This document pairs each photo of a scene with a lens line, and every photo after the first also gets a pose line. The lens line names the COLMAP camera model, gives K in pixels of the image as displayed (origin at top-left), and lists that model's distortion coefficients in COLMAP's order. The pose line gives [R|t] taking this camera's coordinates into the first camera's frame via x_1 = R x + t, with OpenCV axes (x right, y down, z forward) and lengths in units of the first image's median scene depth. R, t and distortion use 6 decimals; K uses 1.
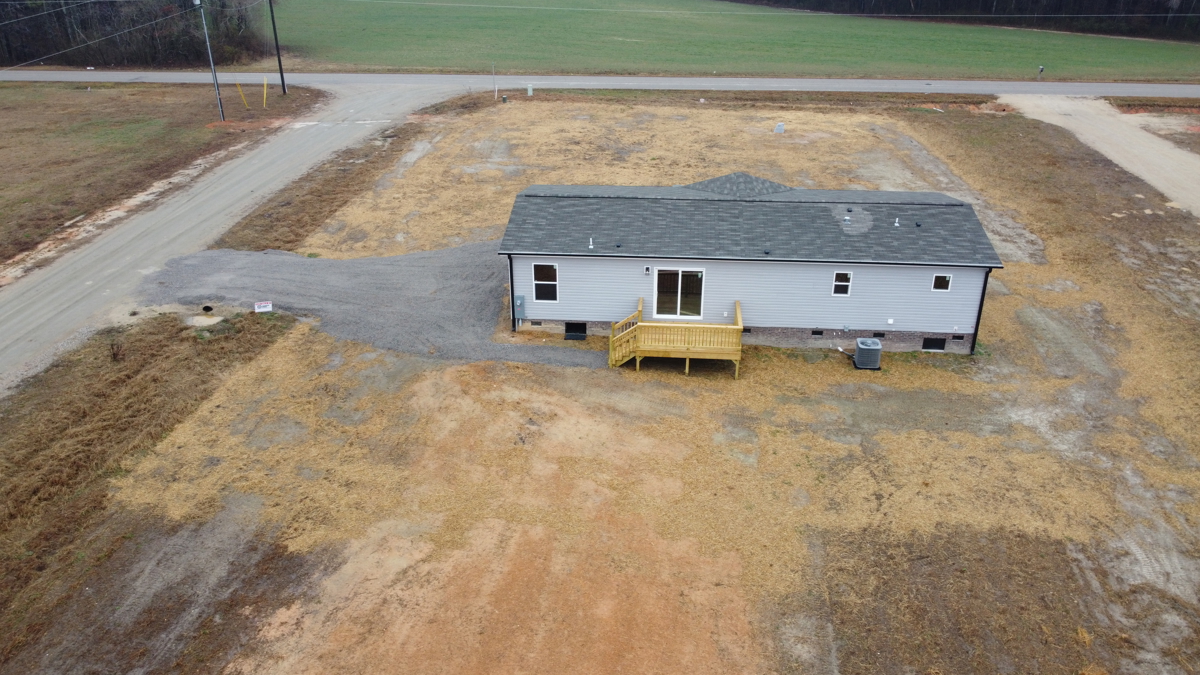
lens RADIAL K [[908.7, 0, 594.3], [0, 908.7, 333.8], [0, 0, 1]] dist [0.002019, -0.005771]
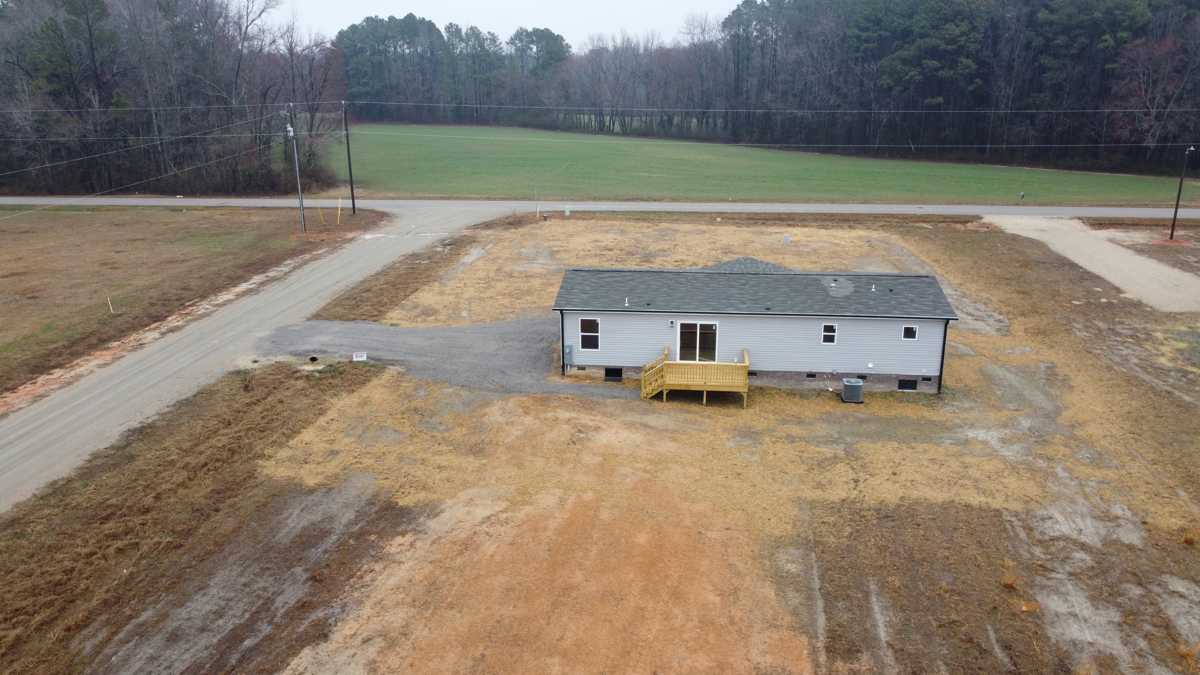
lens RADIAL K [[908.7, 0, 593.6], [0, 908.7, 333.2], [0, 0, 1]] dist [0.002019, -0.005771]
pose [[0.999641, 0.004364, -0.026439, -0.015669], [-0.008445, 0.987680, -0.156261, 0.136856], [0.025431, 0.156428, 0.987362, -0.226473]]
